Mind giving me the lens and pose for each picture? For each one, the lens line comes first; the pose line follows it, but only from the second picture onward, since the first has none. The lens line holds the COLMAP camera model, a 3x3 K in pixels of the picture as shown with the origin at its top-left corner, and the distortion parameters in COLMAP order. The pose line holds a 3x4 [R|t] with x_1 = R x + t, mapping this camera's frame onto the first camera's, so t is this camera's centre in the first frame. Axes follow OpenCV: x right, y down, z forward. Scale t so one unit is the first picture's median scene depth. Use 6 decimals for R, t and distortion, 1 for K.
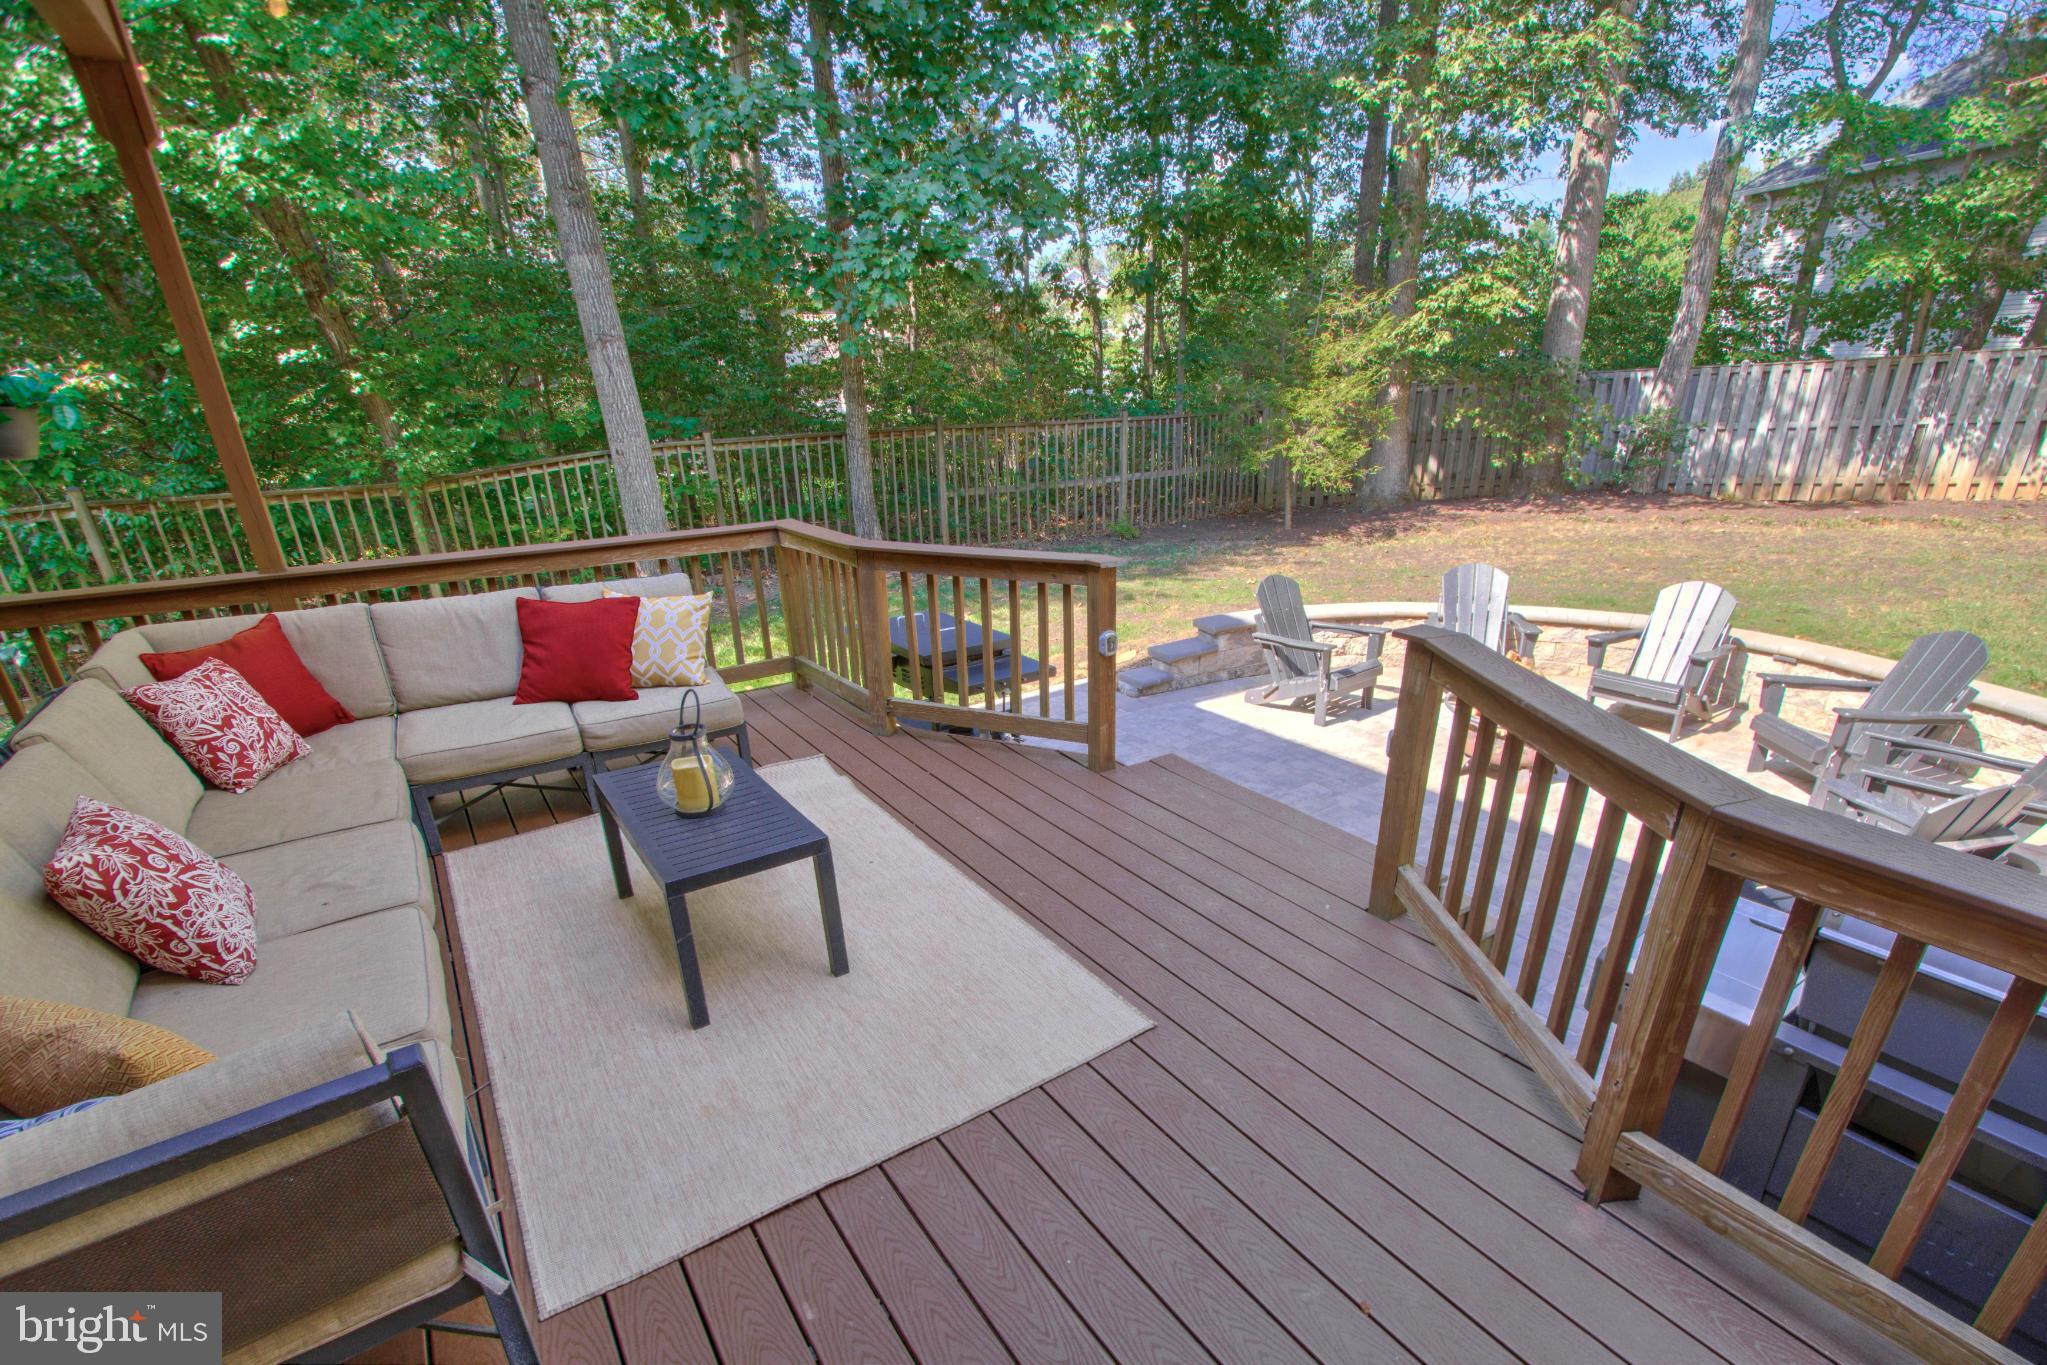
lens RADIAL K [[931.8, 0, 1027.4], [0, 931.8, 816.1], [0, 0, 1]] dist [-0.003255, 0.000921]
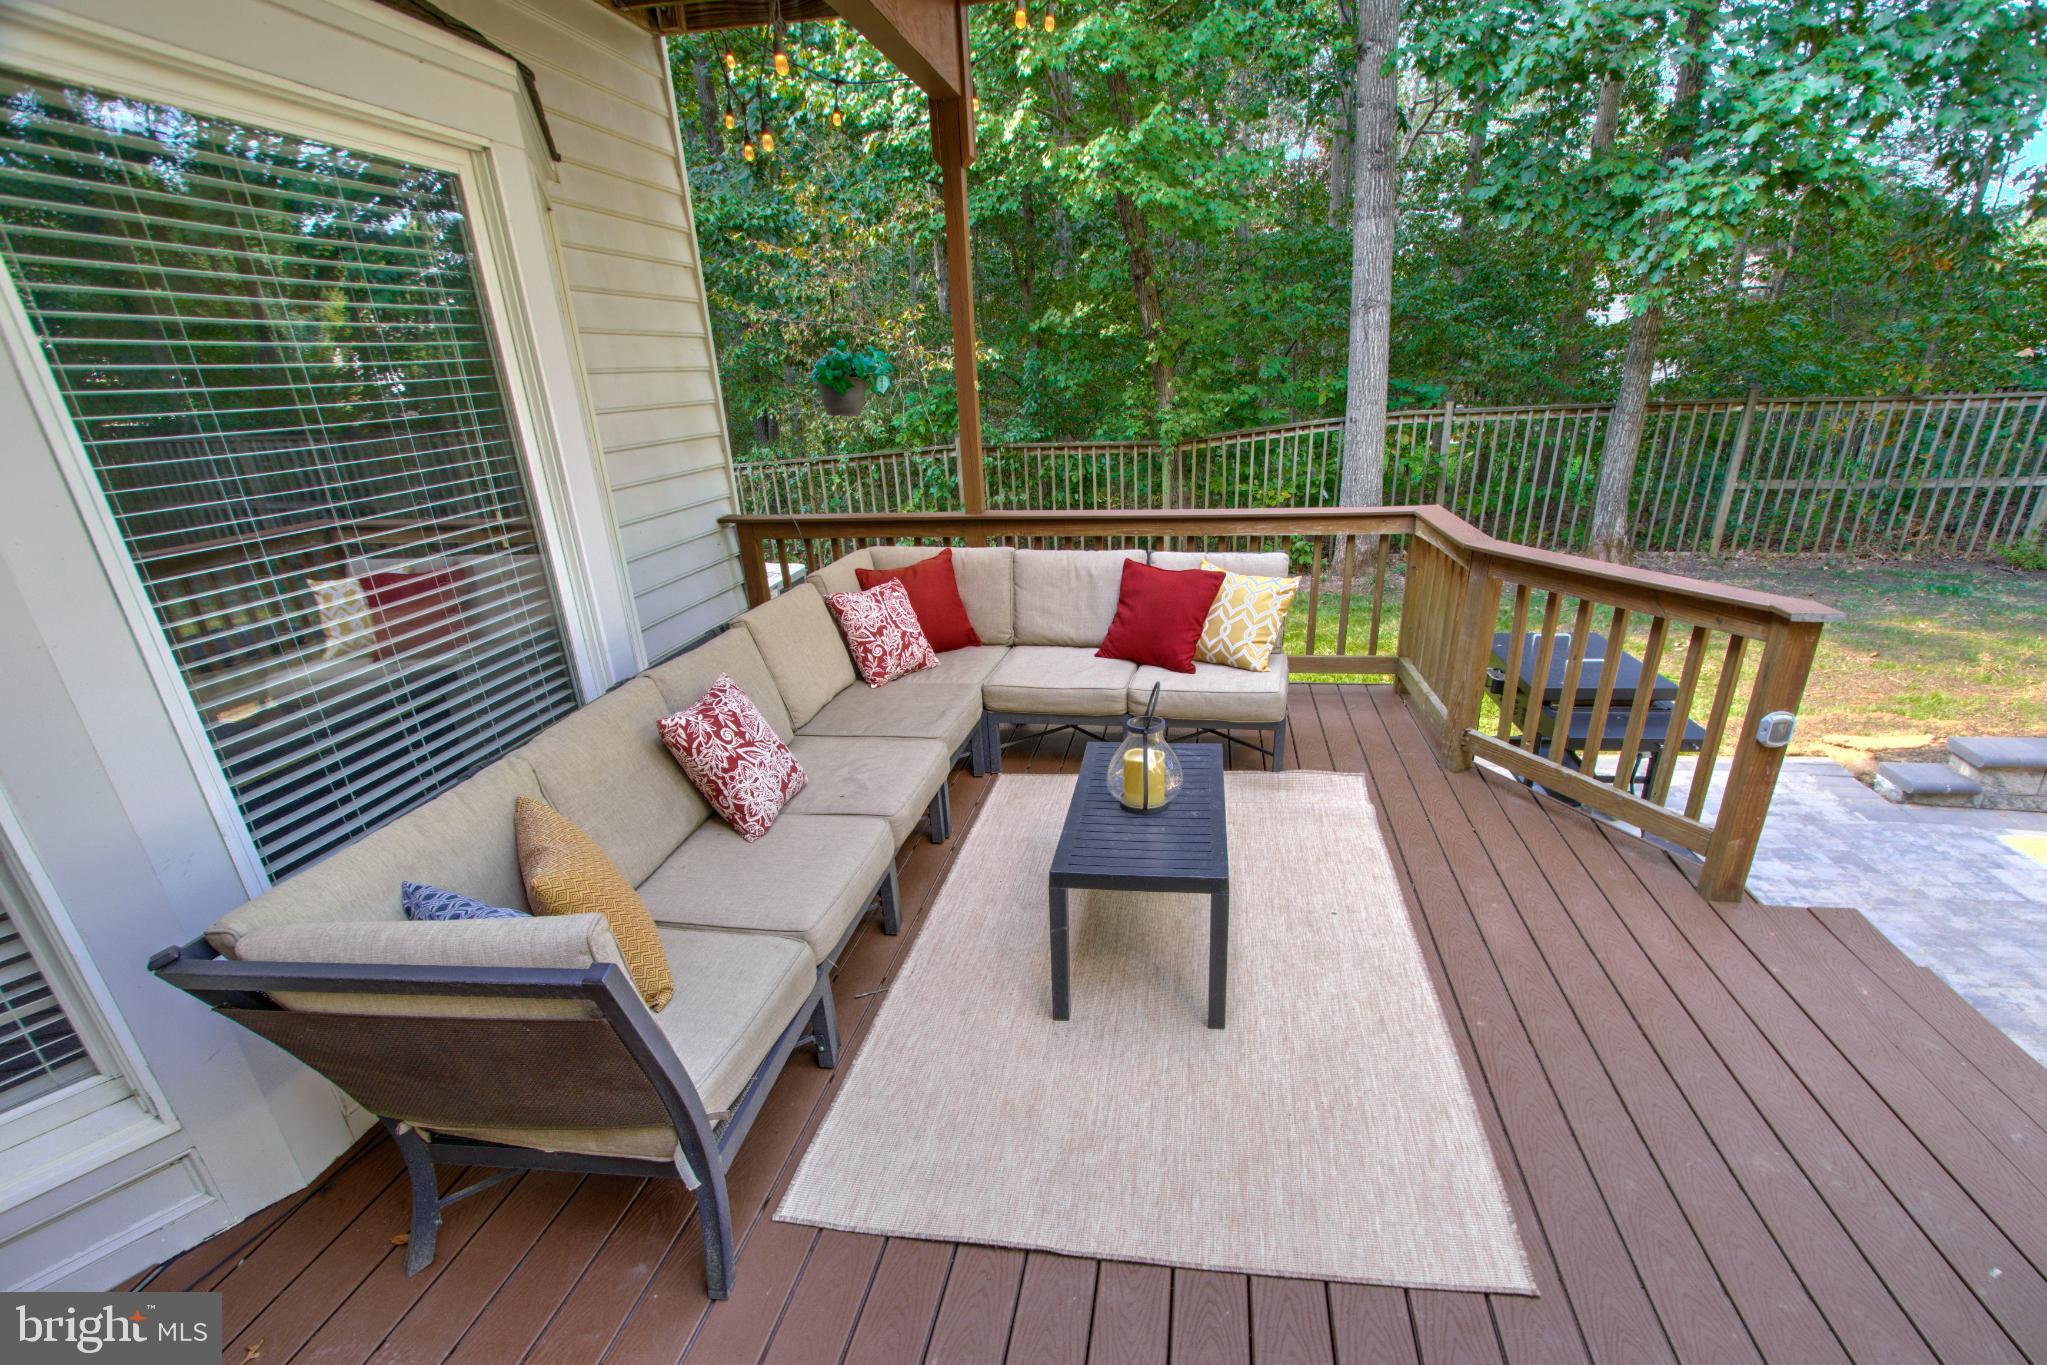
lens RADIAL K [[931.8, 0, 1027.4], [0, 931.8, 816.1], [0, 0, 1]] dist [-0.003255, 0.000921]
pose [[0.747800, 0.285195, -0.599549, 0.101185], [-0.267078, 0.955970, 0.121620, -0.058813], [0.607836, 0.069179, 0.791044, 0.120946]]
